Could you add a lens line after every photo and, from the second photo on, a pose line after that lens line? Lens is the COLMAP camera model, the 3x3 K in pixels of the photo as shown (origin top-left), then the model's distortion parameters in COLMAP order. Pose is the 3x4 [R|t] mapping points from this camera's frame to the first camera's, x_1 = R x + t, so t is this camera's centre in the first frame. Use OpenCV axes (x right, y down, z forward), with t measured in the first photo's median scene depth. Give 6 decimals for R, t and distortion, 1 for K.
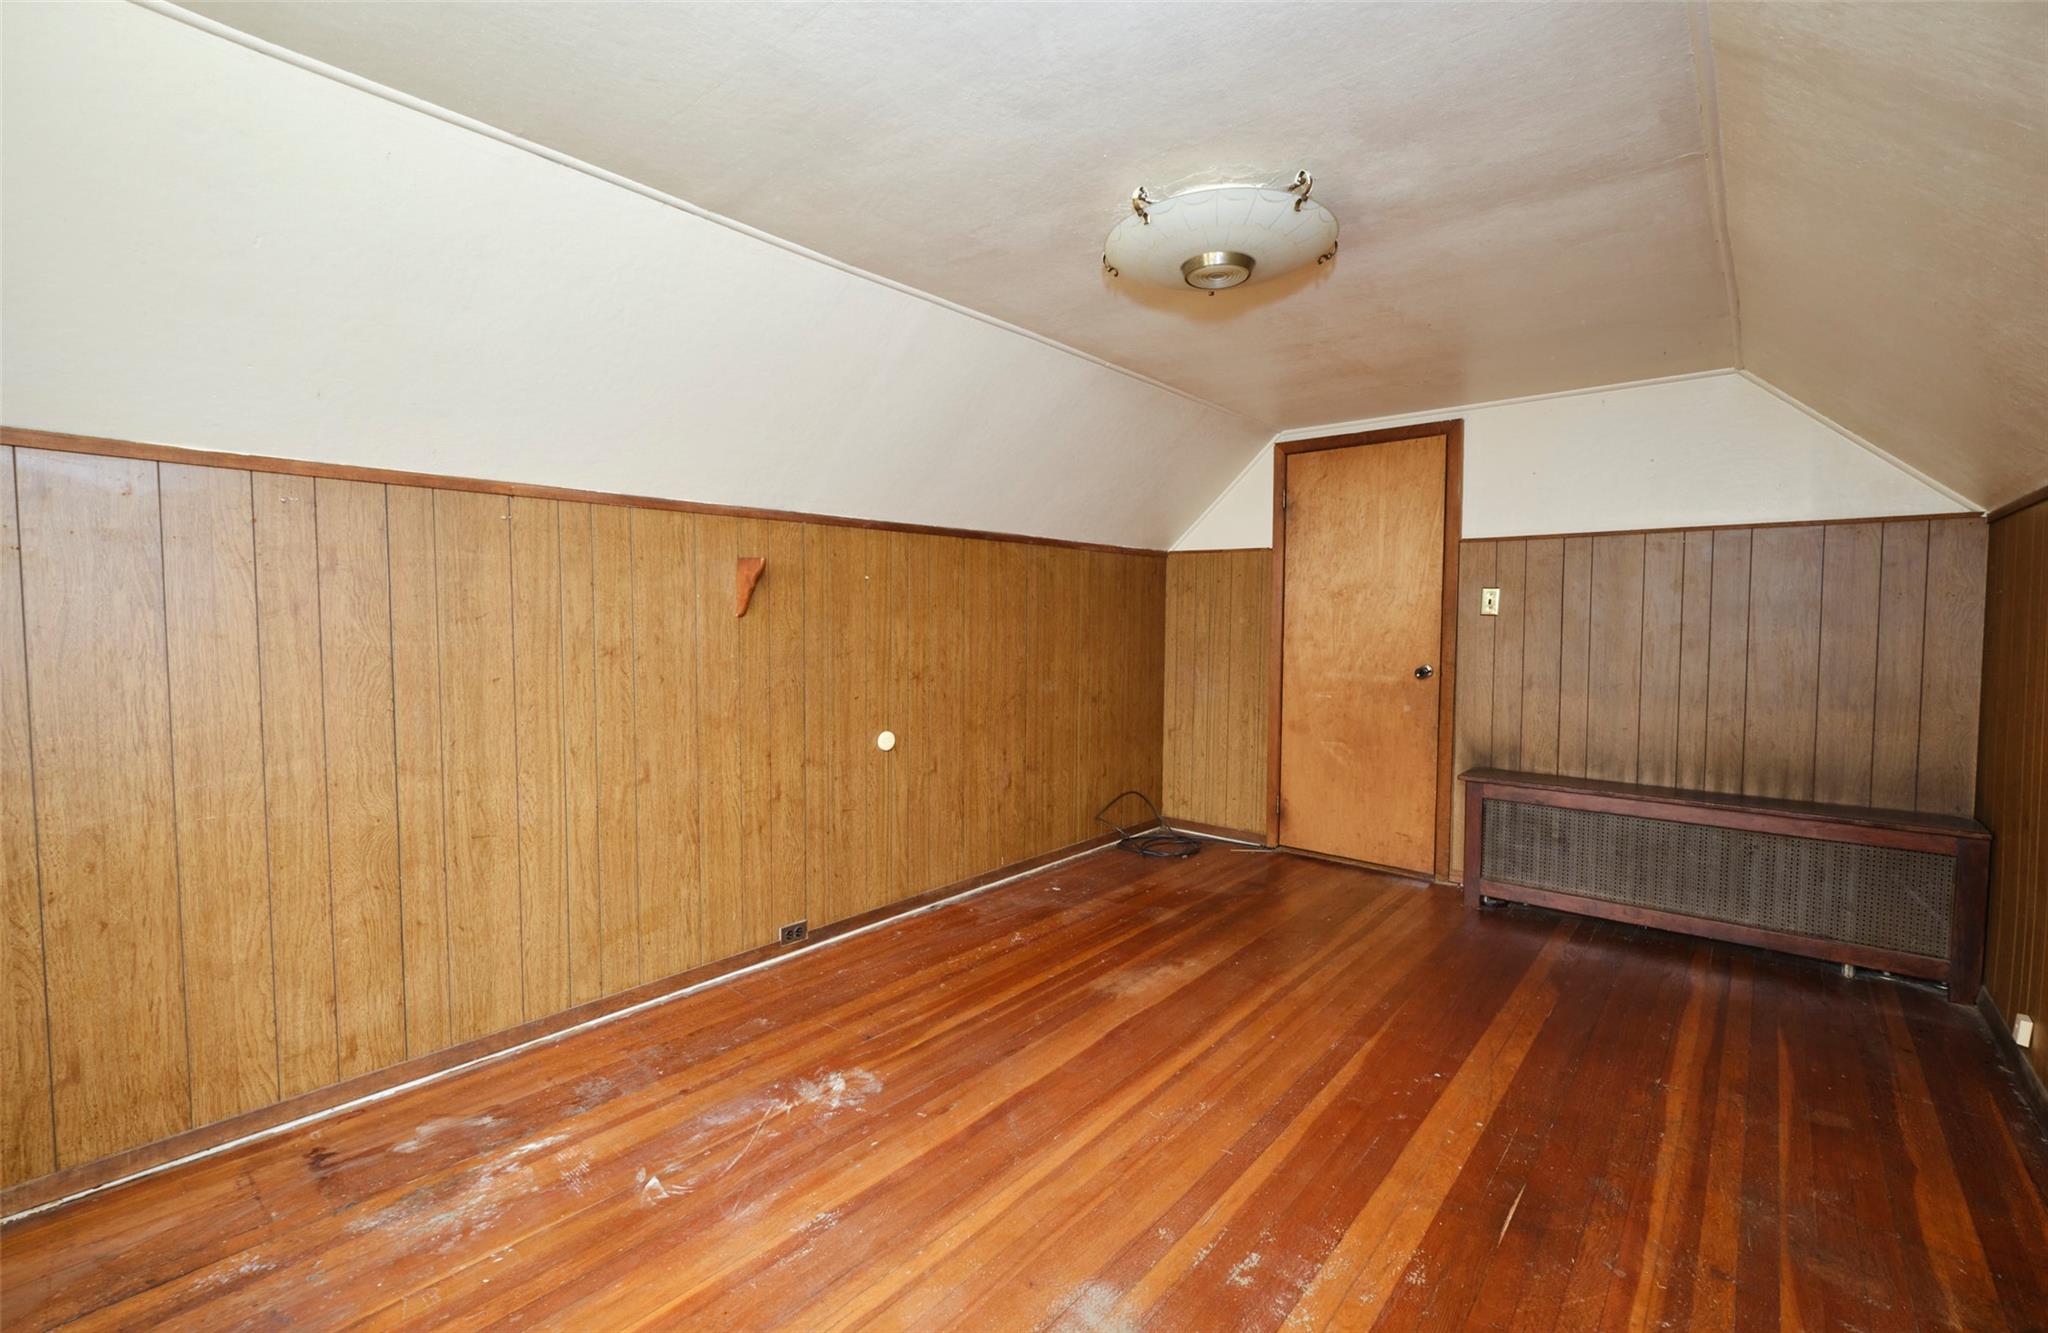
lens RADIAL K [[867.6, 0, 1023.8], [0, 867.6, 657.2], [0, 0, 1]] dist [0.001218, -0.003183]
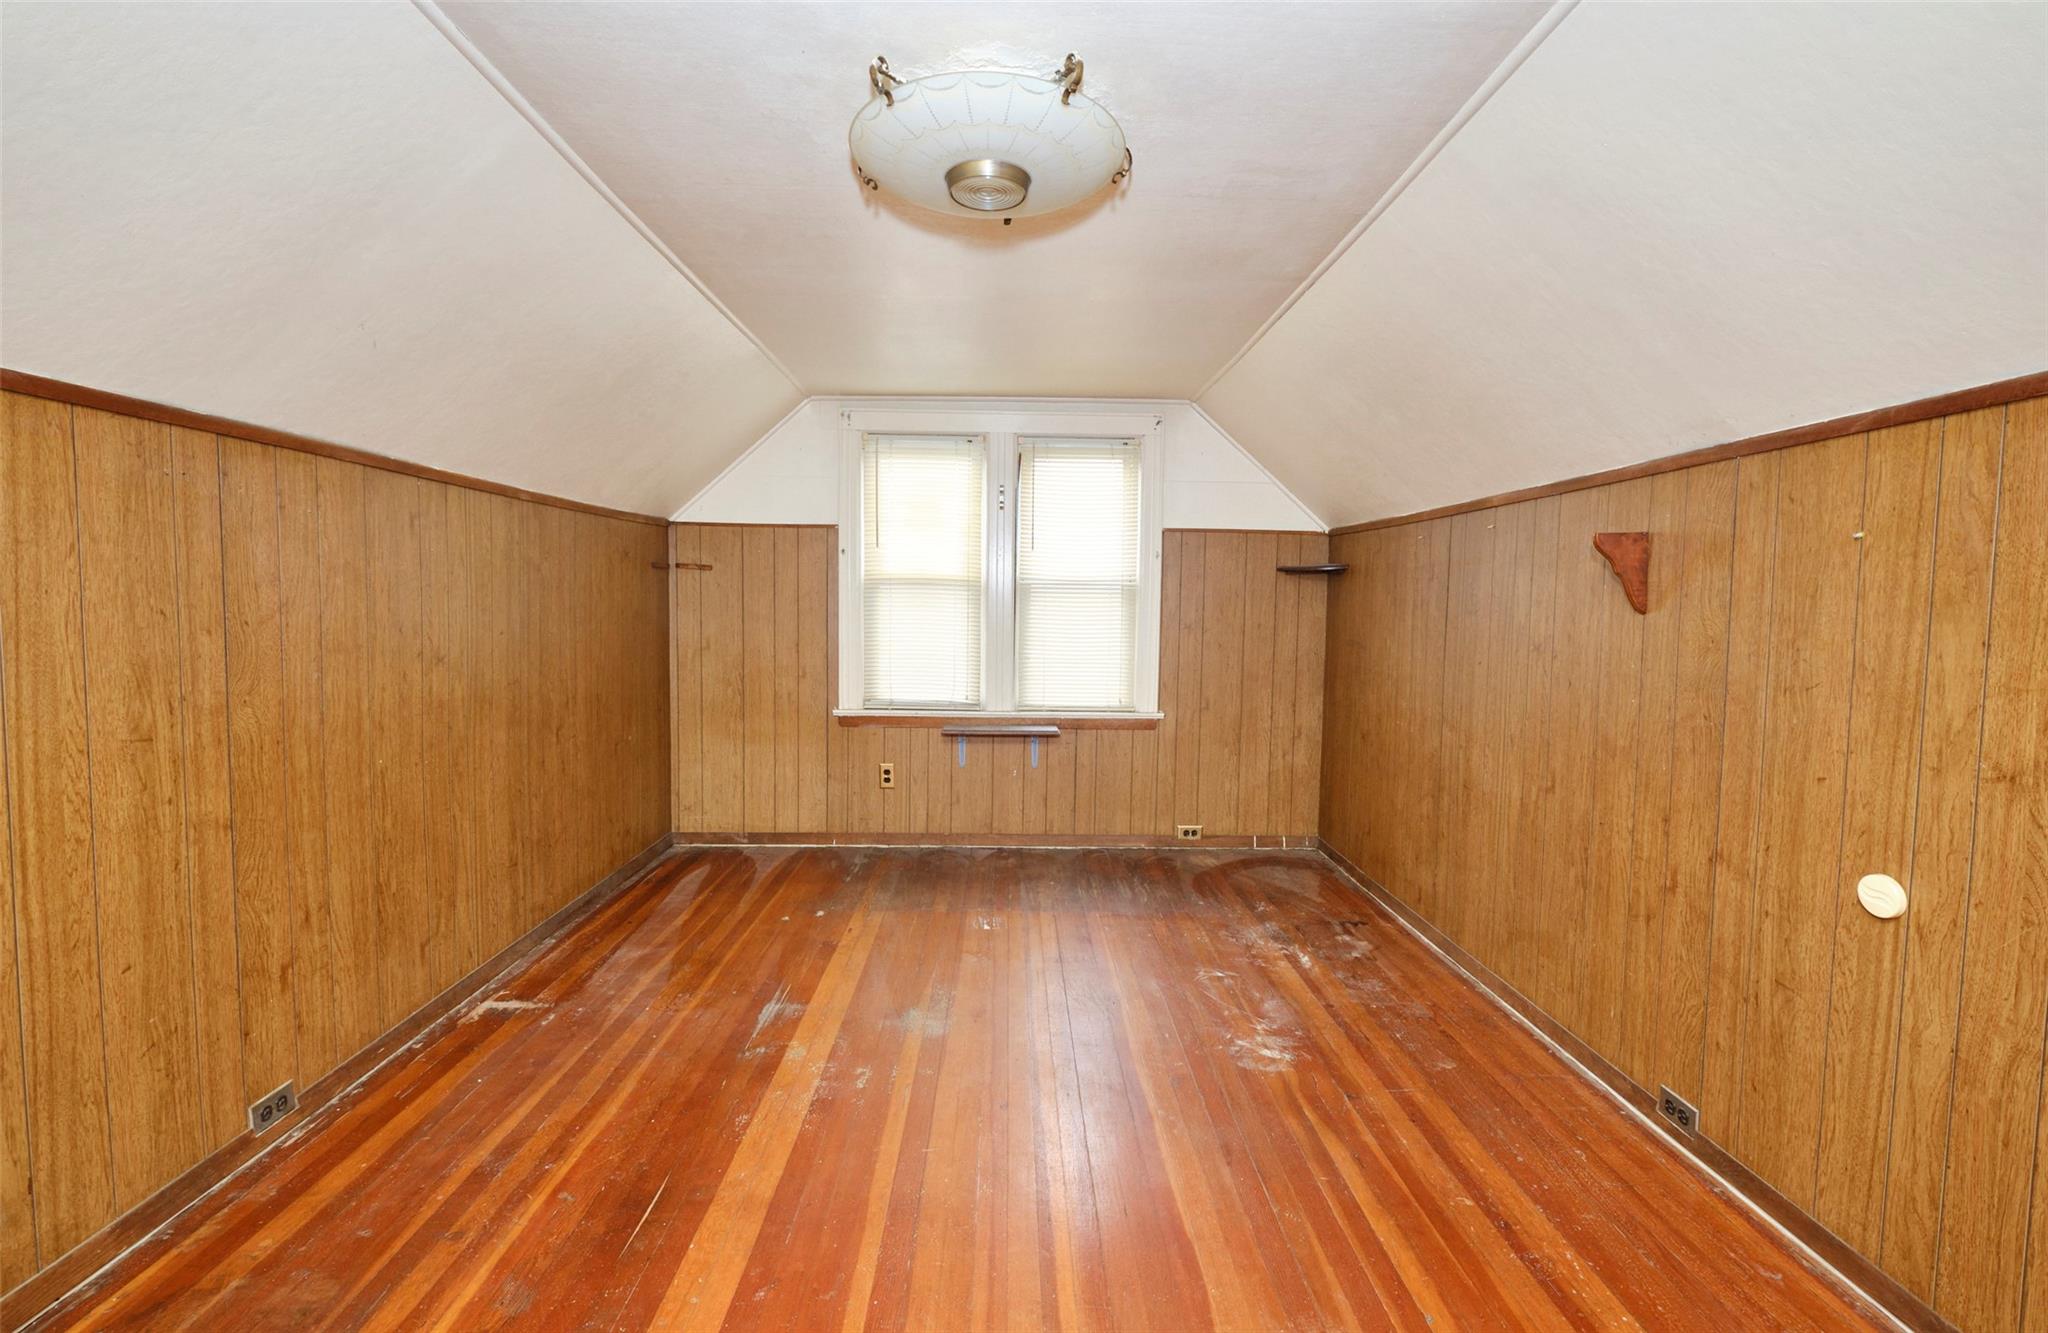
lens RADIAL K [[867.6, 0, 1023.8], [0, 867.6, 657.2], [0, 0, 1]] dist [0.001218, -0.003183]
pose [[-0.744361, 0.027713, -0.667202, 0.600854], [-0.050307, 0.993972, 0.097411, -0.060820], [0.665880, 0.106074, -0.738480, 1.319377]]
